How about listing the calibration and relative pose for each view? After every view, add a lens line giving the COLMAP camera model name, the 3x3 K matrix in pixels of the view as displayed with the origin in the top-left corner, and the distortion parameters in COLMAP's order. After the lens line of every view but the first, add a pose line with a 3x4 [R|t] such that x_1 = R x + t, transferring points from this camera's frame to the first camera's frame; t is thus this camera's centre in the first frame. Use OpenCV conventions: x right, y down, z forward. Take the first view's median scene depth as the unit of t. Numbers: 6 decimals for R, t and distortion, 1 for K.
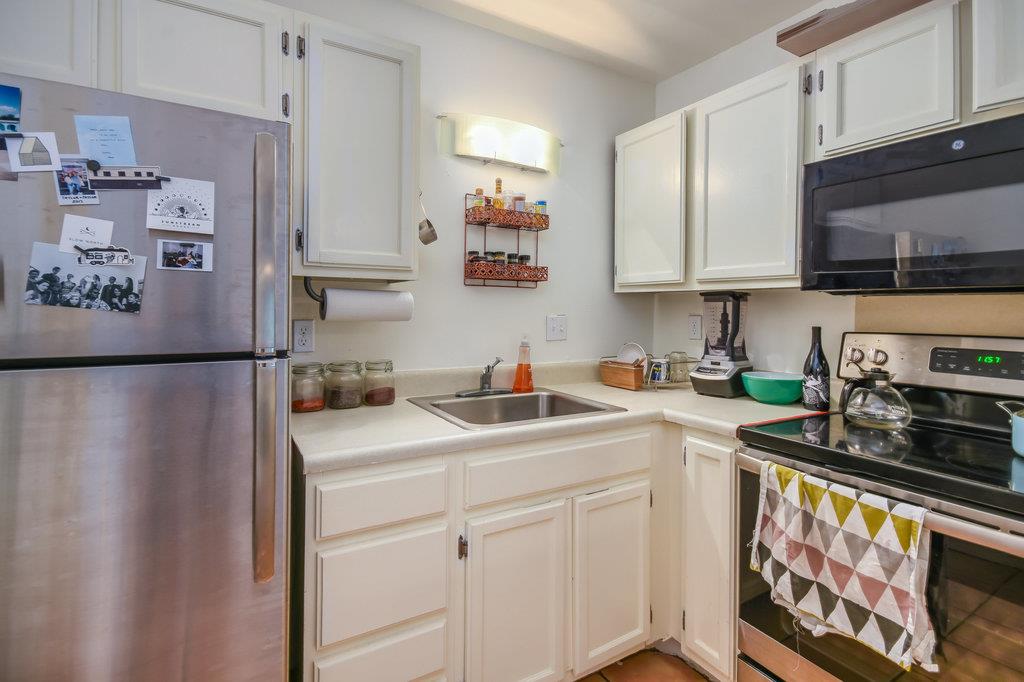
lens RADIAL K [[488.5, 0, 504.5], [0, 488.5, 307.4], [0, 0, 1]] dist [0.001931, 0.000174]
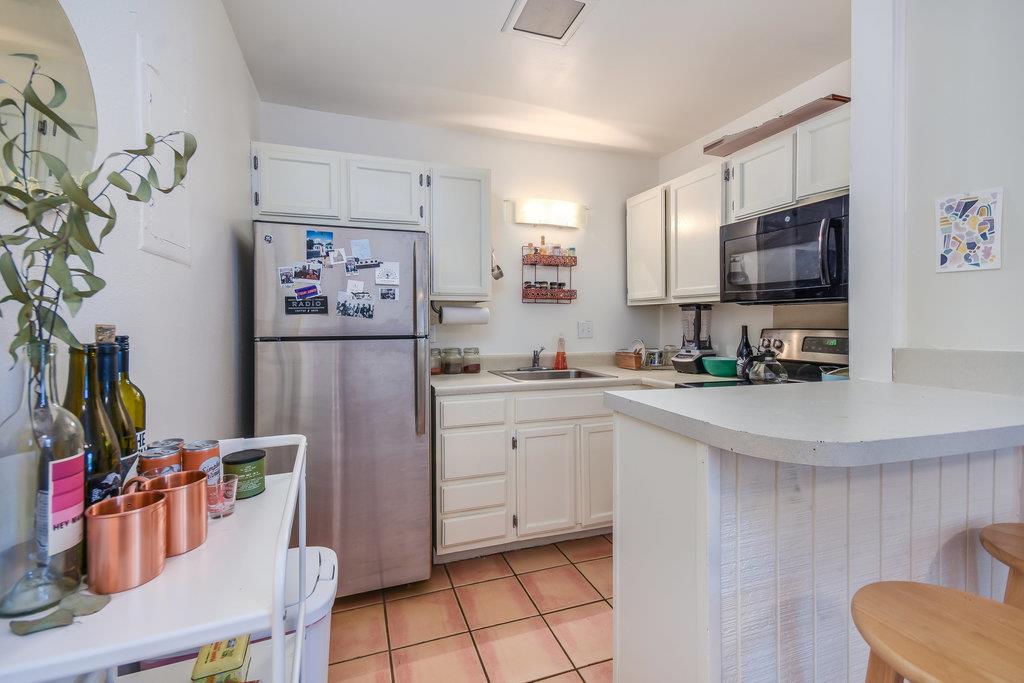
lens RADIAL K [[456.4, 0, 515.1], [0, 456.4, 317.9], [0, 0, 1]] dist [0.000221, 0.000018]
pose [[0.986059, -0.013376, -0.165855, 0.166580], [0.012431, 0.999900, -0.006733, 0.016505], [0.165928, 0.004577, 0.986127, -0.568644]]
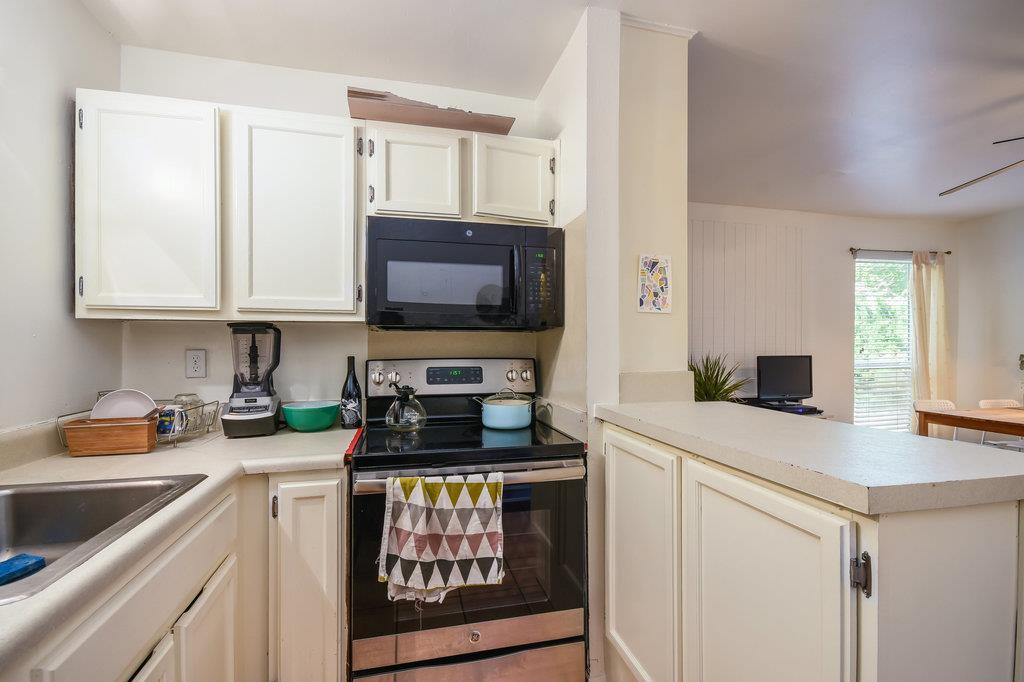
lens RADIAL K [[436.1, 0, 510.7], [0, 436.1, 346.1], [0, 0, 1]] dist [0.000767, 0.000153]
pose [[0.288543, -0.009881, 0.957416, -0.251509], [0.003432, 0.999951, 0.009286, 0.006456], [-0.957461, 0.000607, 0.288563, 0.349053]]
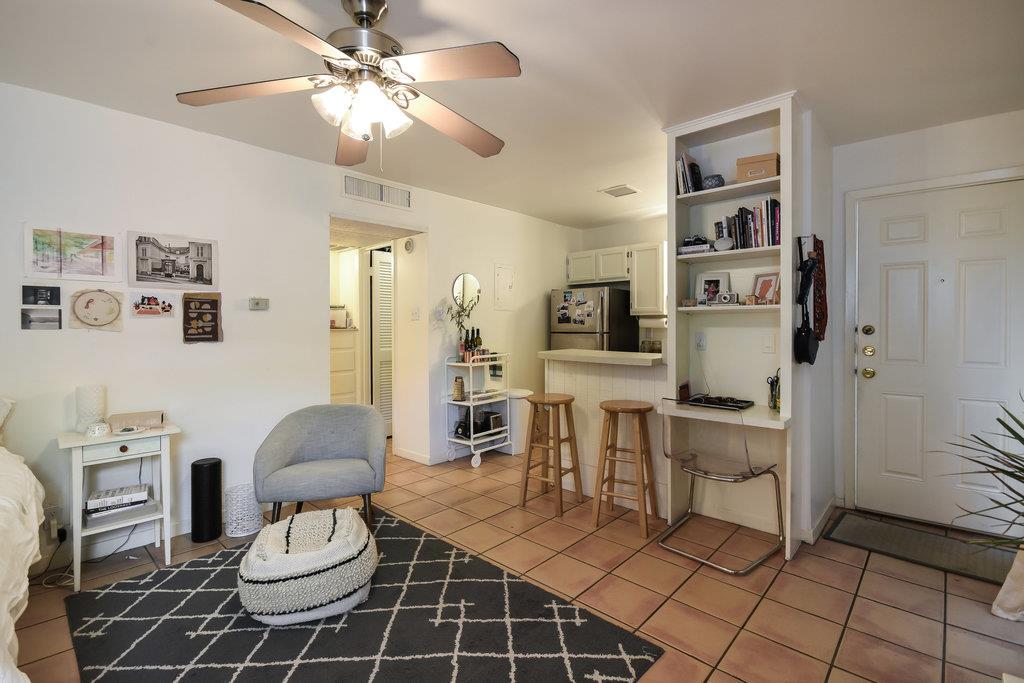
lens RADIAL K [[463.7, 0, 512.9], [0, 463.7, 331.7], [0, 0, 1]] dist [0.001663, 0.000250]
pose [[0.302247, 0.000182, -0.953230, 2.188805], [0.006173, 0.999979, 0.002148, 0.039024], [0.953210, -0.006534, 0.302240, -0.766935]]
